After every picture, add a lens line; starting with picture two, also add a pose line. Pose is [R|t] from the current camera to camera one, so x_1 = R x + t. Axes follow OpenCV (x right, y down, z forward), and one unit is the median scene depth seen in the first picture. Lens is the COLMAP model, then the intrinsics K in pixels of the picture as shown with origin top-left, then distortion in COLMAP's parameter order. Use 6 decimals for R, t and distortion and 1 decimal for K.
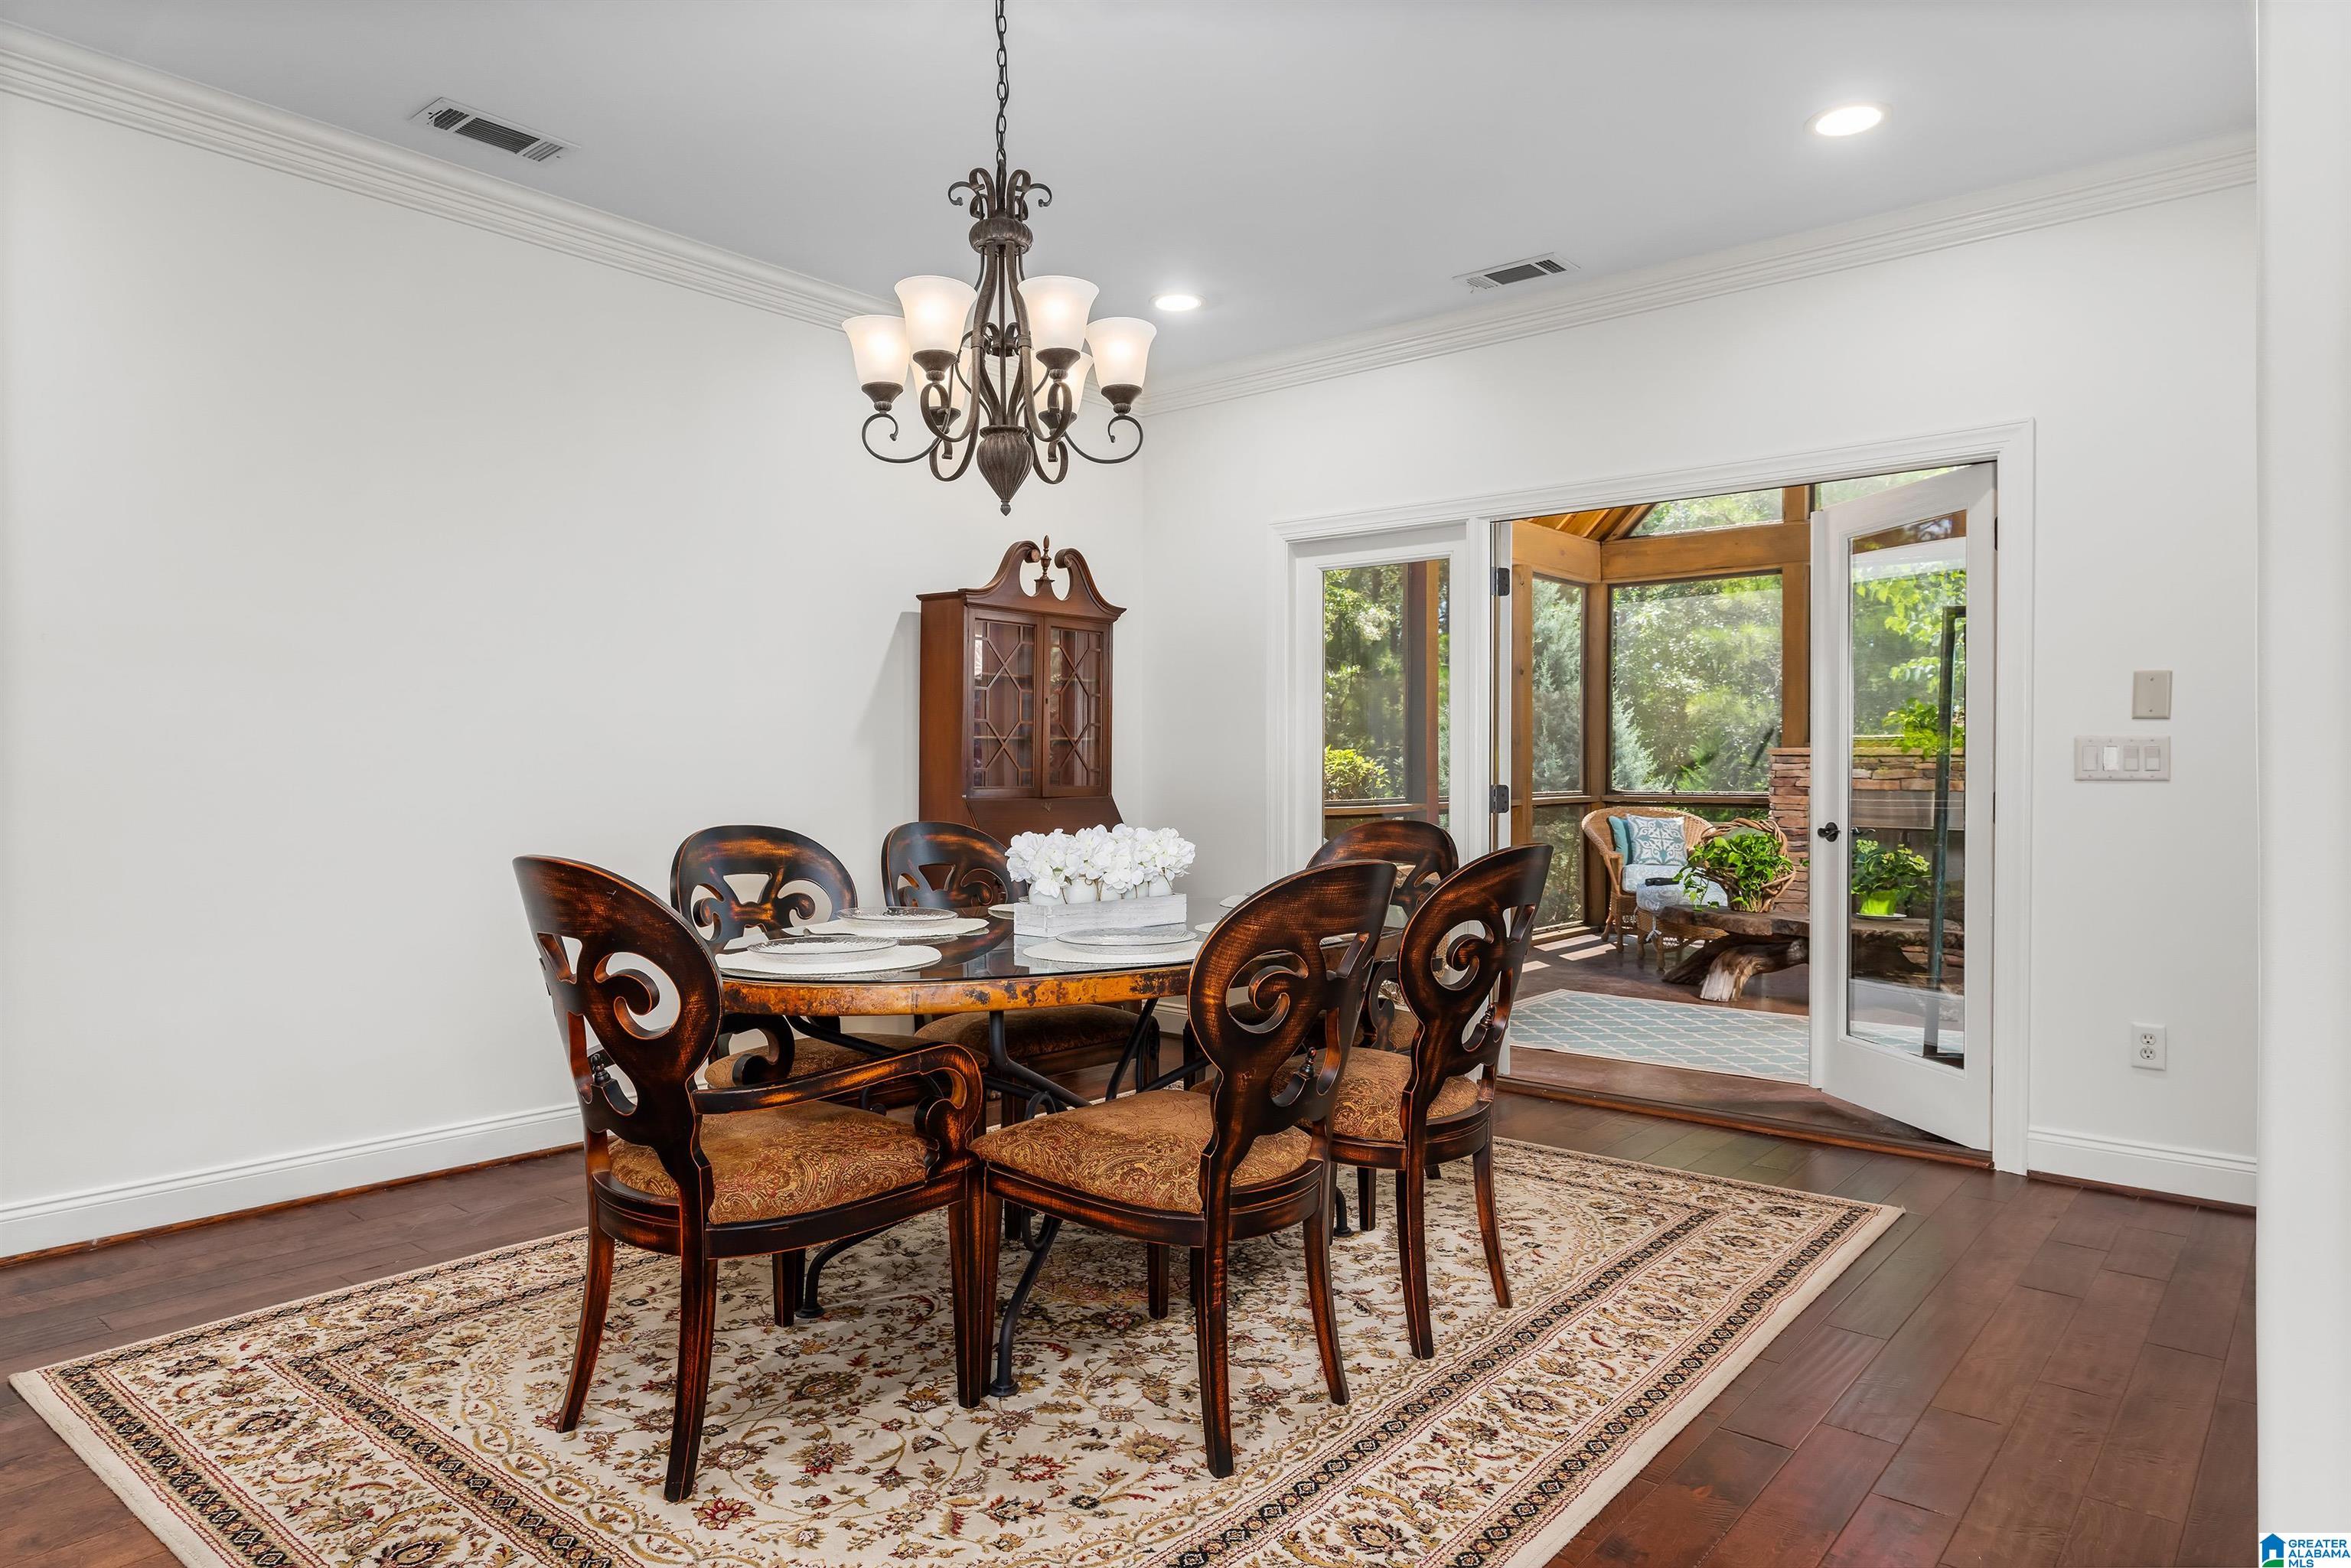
lens RADIAL K [[1421.6, 0, 1180.1], [0, 1421.6, 780.7], [0, 0, 1]] dist [0.041362, 0.000387]
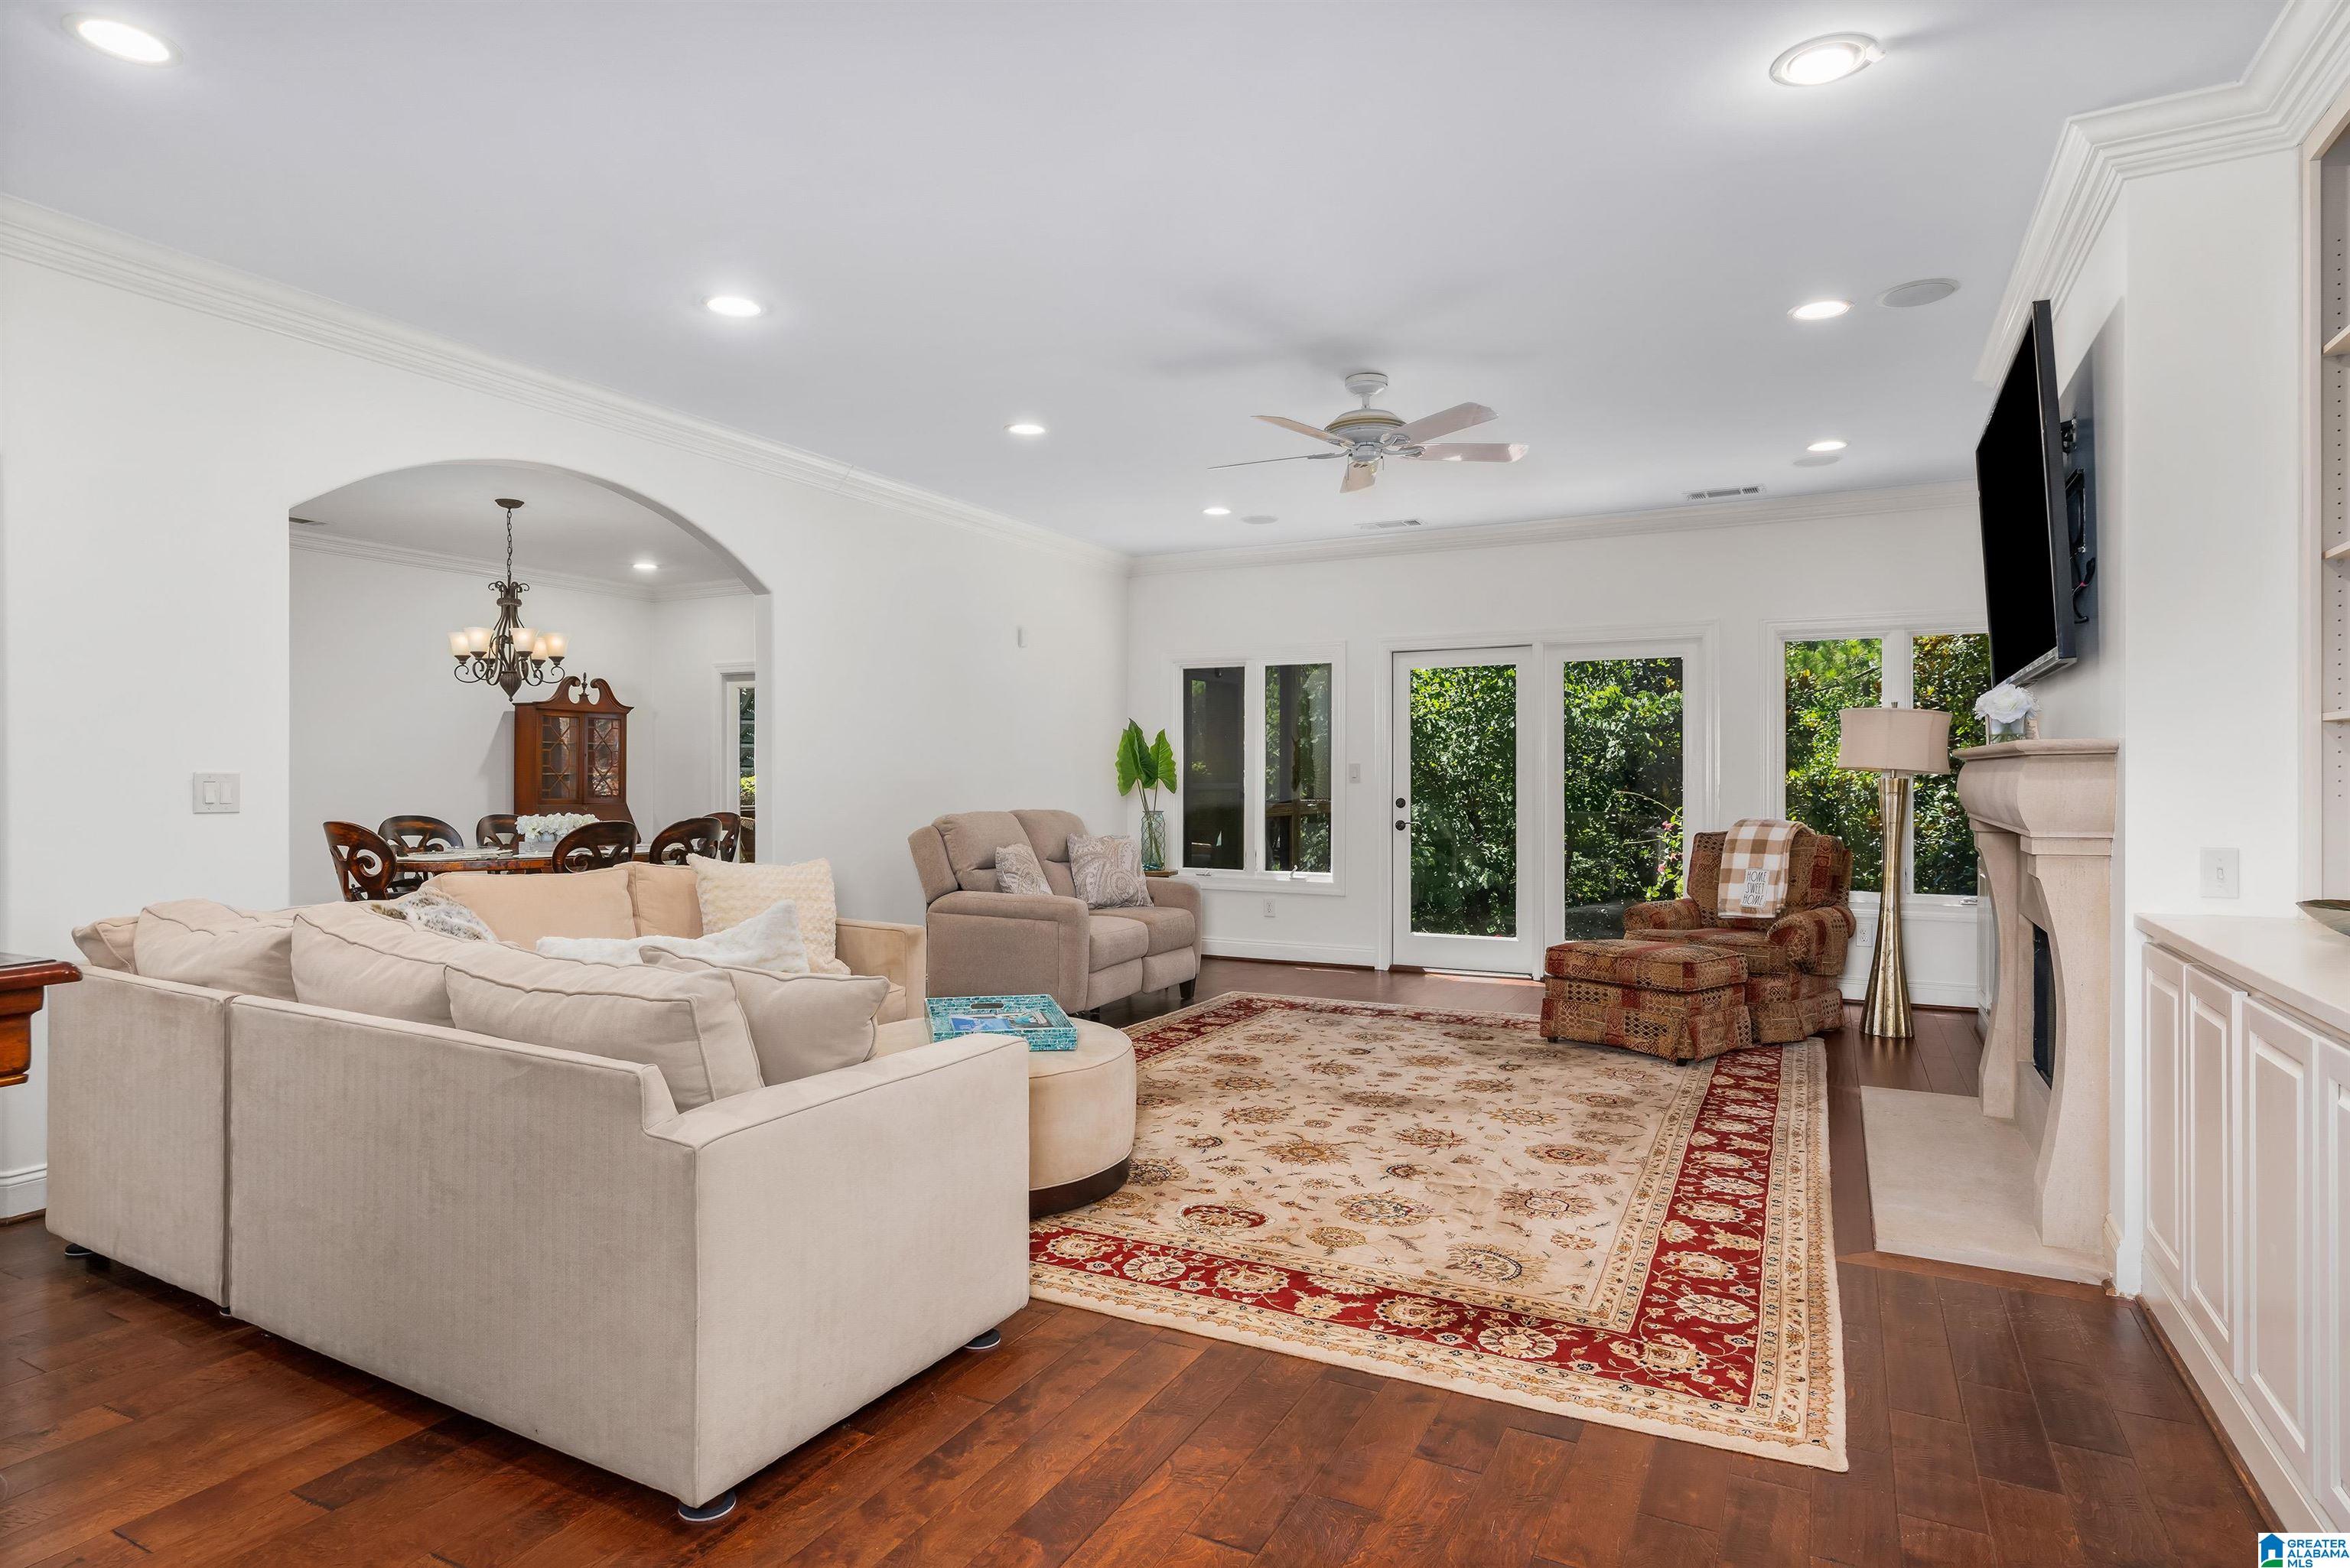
lens RADIAL K [[1255.8, 0, 1175.0], [0, 1255.8, 783.3], [0, 0, 1]] dist [-0.008070, 0.001054]
pose [[0.973611, 0.001300, 0.228212, 0.544890], [0.000314, 0.999975, -0.007036, -0.007551], [-0.228216, 0.006922, 0.973586, -1.575257]]
